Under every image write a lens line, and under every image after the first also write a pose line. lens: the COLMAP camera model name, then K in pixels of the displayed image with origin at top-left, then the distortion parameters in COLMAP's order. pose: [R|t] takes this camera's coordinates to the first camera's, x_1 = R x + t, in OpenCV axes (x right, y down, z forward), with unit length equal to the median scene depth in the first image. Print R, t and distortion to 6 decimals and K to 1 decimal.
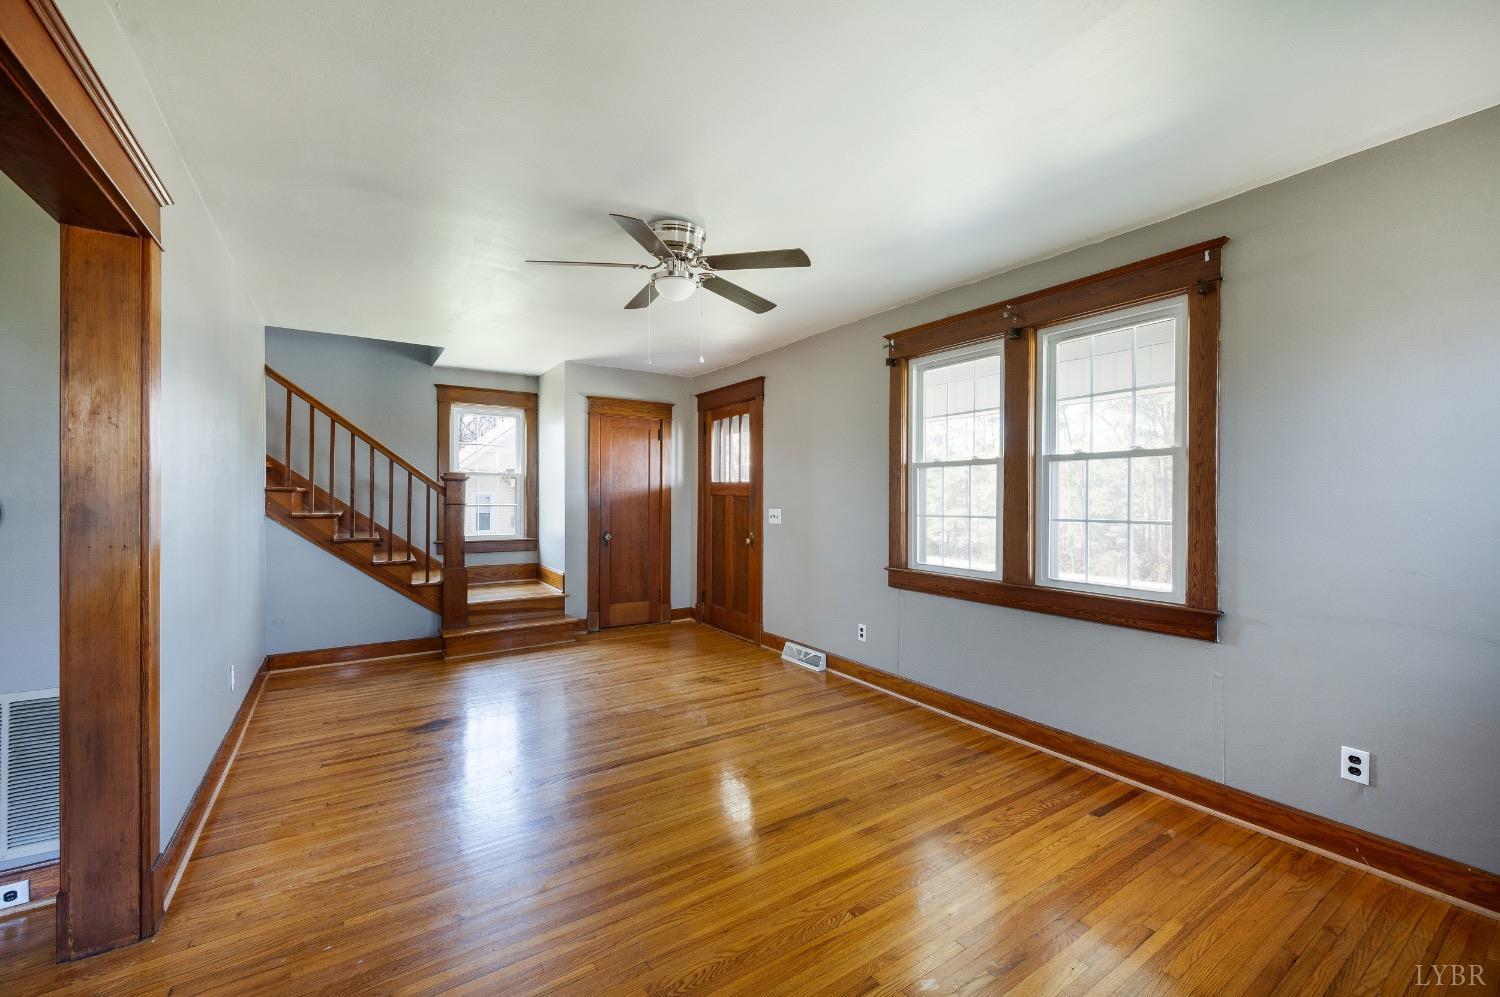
lens RADIAL K [[599.2, 0, 754.2], [0, 599.2, 501.5], [0, 0, 1]] dist [-0.000097, -0.000088]
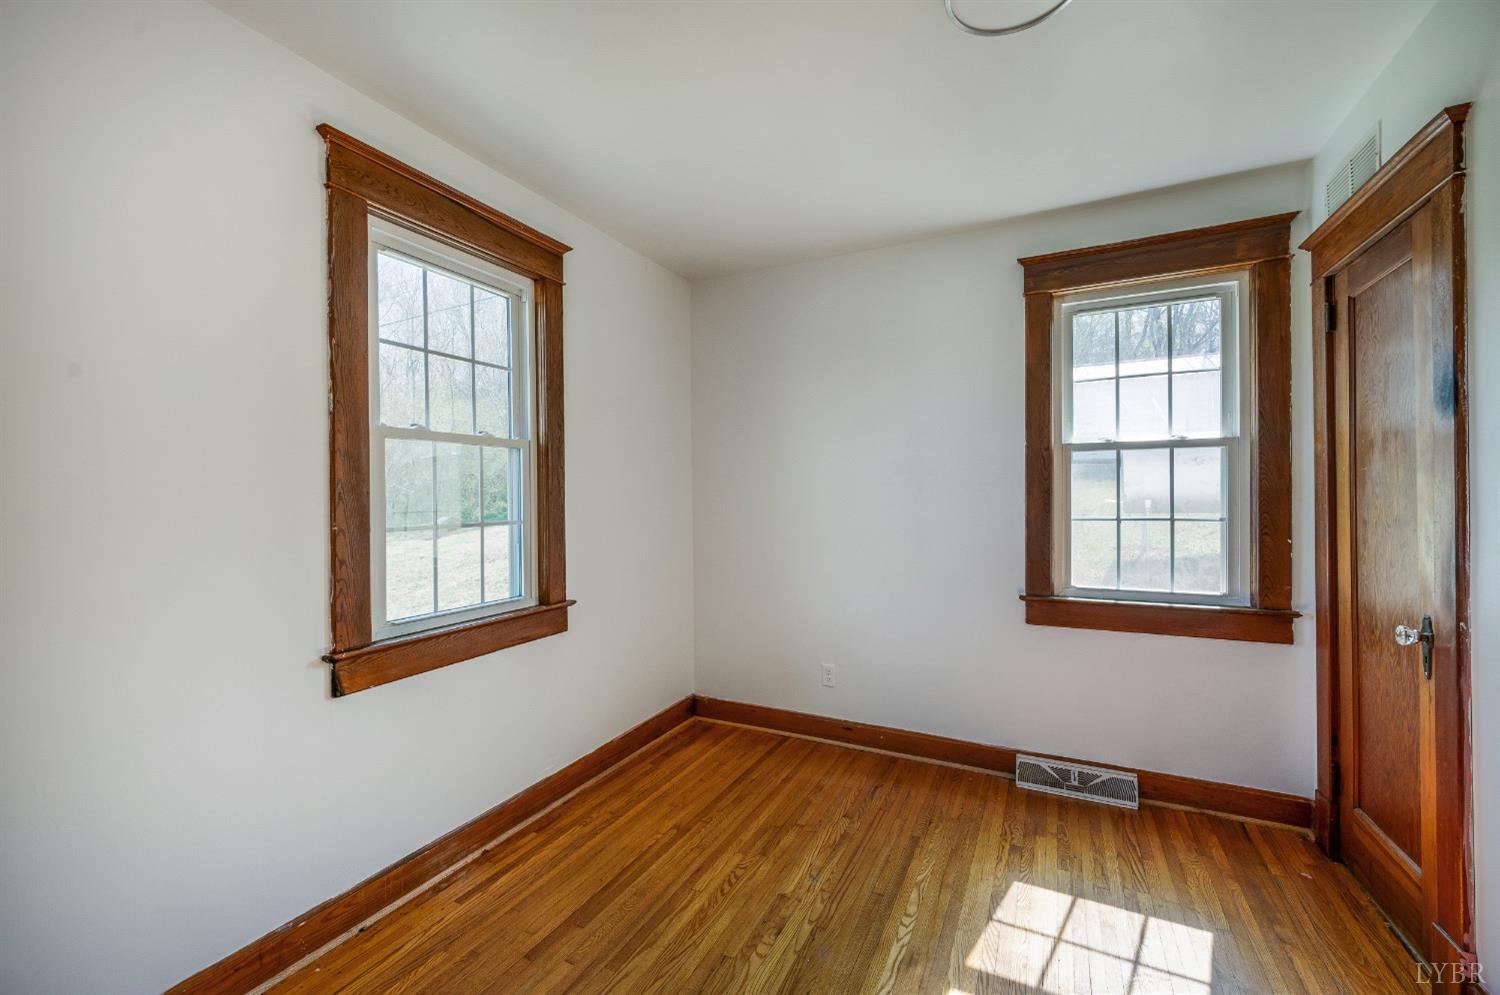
lens RADIAL K [[595.9, 0, 750.0], [0, 595.9, 497.5], [0, 0, 1]] dist [-0.006926, -0.000092]
pose [[0.873535, -0.011554, 0.486624, -0.410471], [0.014127, 0.999899, -0.001619, -0.008039], [-0.486556, 0.008289, 0.873610, 0.605301]]
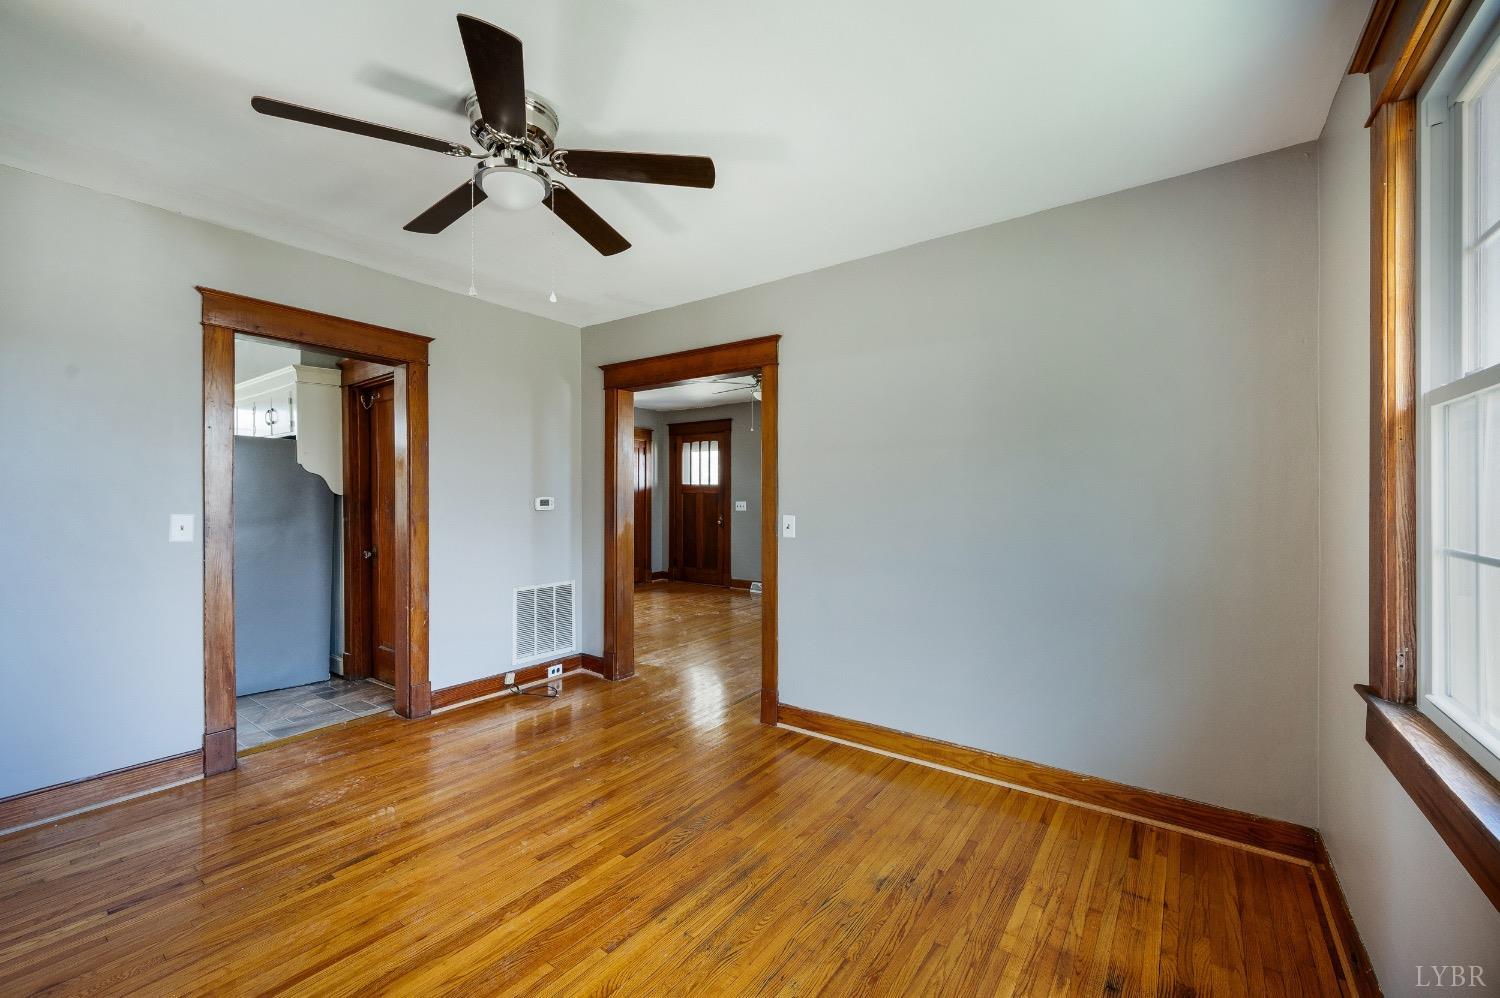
lens RADIAL K [[600.3, 0, 750.0], [0, 600.3, 499.0], [0, 0, 1]] dist [-0.000618, -0.000162]
pose [[0.941182, -0.007534, 0.337815, -0.480760], [0.006502, 0.999970, 0.004187, -0.001280], [-0.337837, -0.001744, 0.941203, -0.515684]]
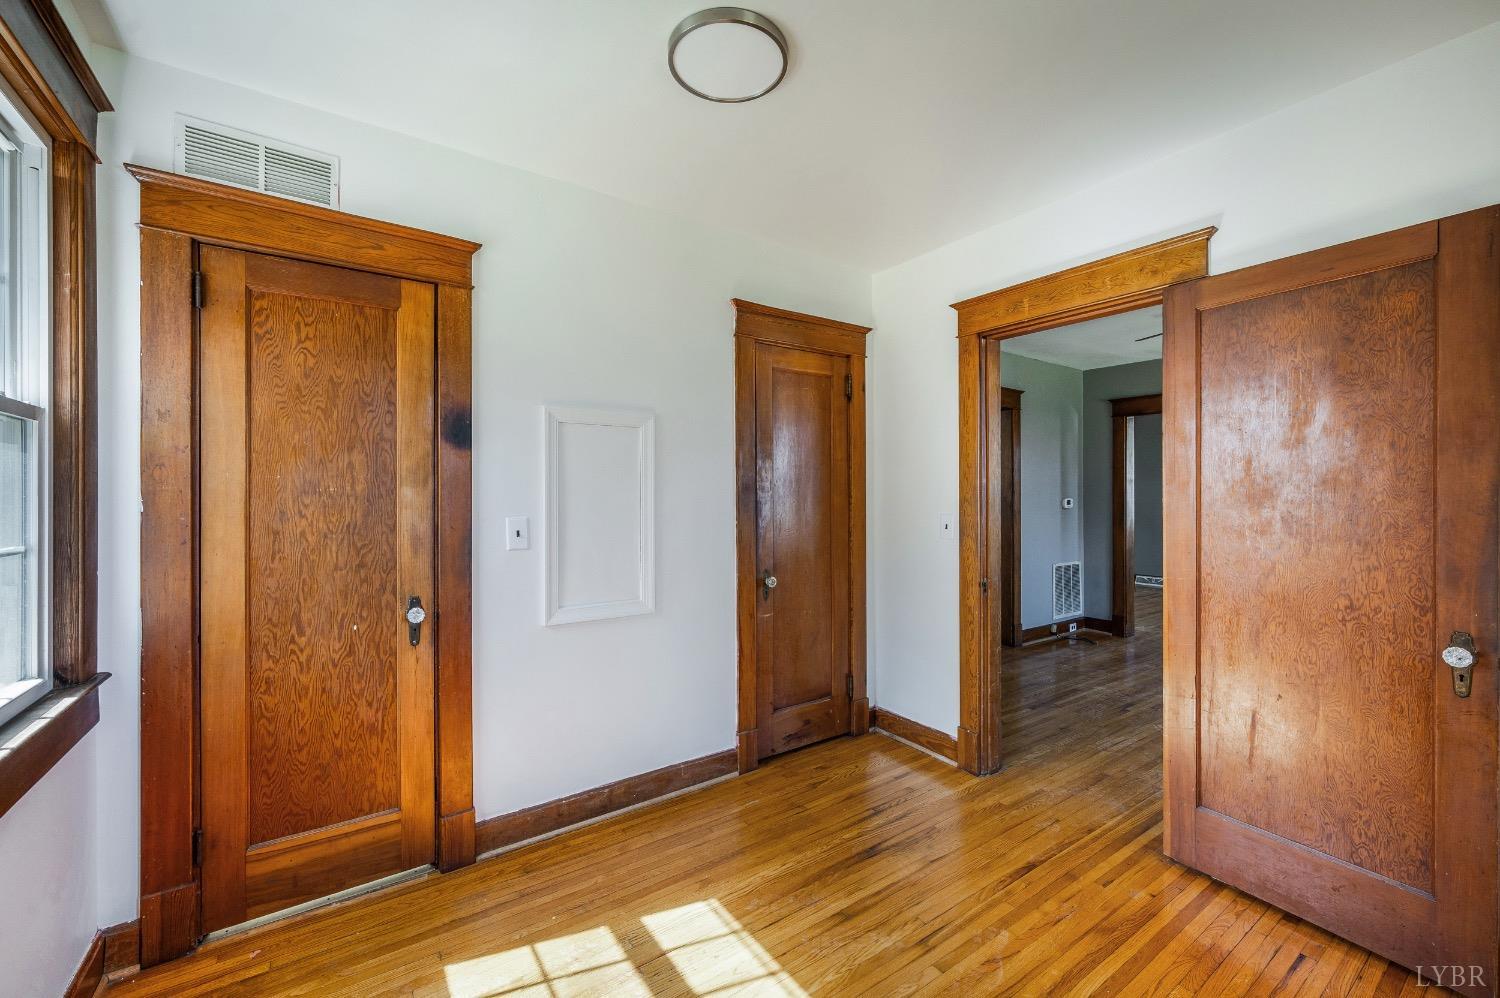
lens RADIAL K [[616.4, 0, 752.0], [0, 616.4, 493.5], [0, 0, 1]] dist [-0.001833, 0.000155]
pose [[0.999725, -0.006767, 0.022462, -1.081235], [0.006828, 0.999973, -0.002669, -0.012510], [-0.022443, 0.002822, 0.999744, -0.781691]]
